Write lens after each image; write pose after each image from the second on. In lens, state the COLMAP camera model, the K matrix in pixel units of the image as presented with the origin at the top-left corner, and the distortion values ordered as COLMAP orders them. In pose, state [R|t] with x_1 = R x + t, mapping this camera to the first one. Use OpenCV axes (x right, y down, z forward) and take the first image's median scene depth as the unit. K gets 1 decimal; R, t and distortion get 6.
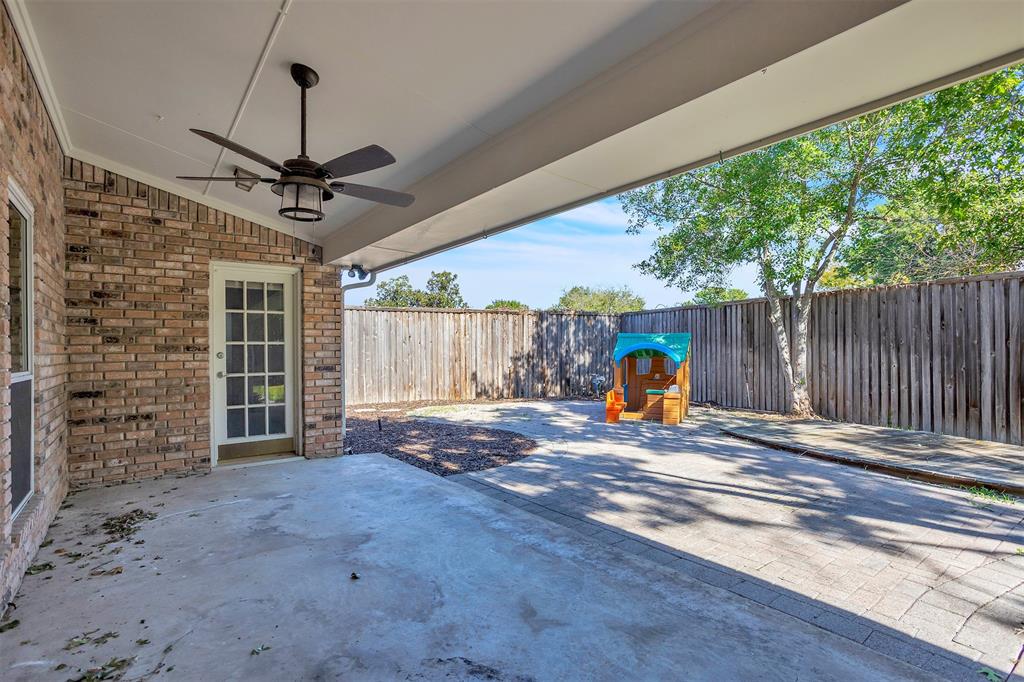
lens RADIAL K [[502.9, 0, 512.4], [0, 502.9, 352.7], [0, 0, 1]] dist [-0.048118, 0.028492]
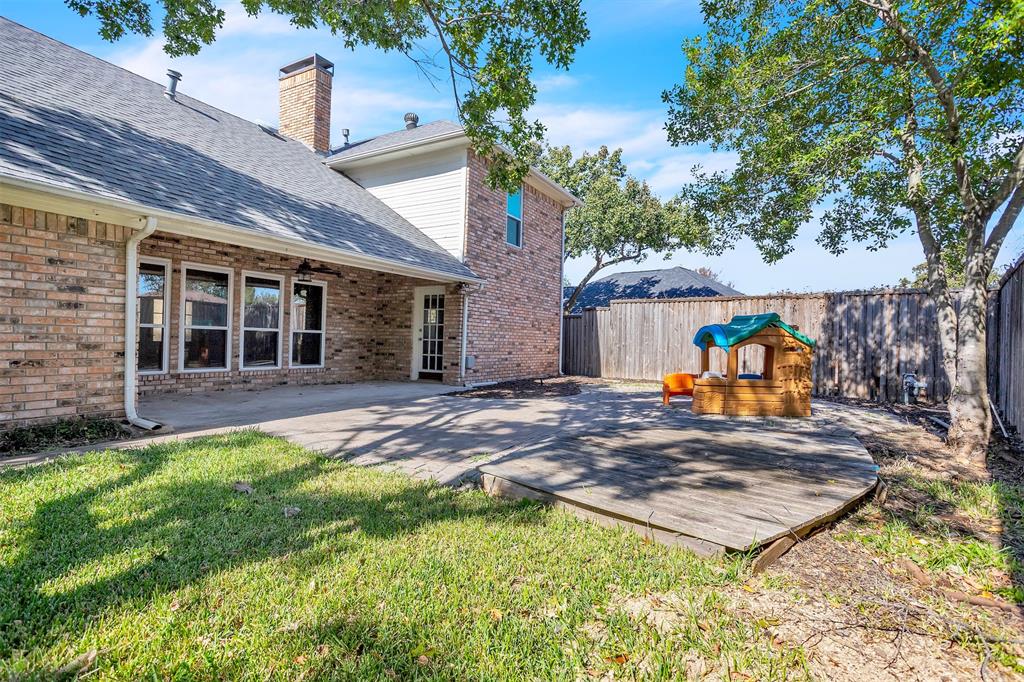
lens RADIAL K [[502.9, 0, 512.4], [0, 502.9, 352.7], [0, 0, 1]] dist [-0.048118, 0.028492]
pose [[0.403225, 0.039913, -0.914230, 0.598356], [-0.032579, 0.999041, 0.029246, 0.009844], [0.914521, 0.017992, 0.404138, 0.181586]]
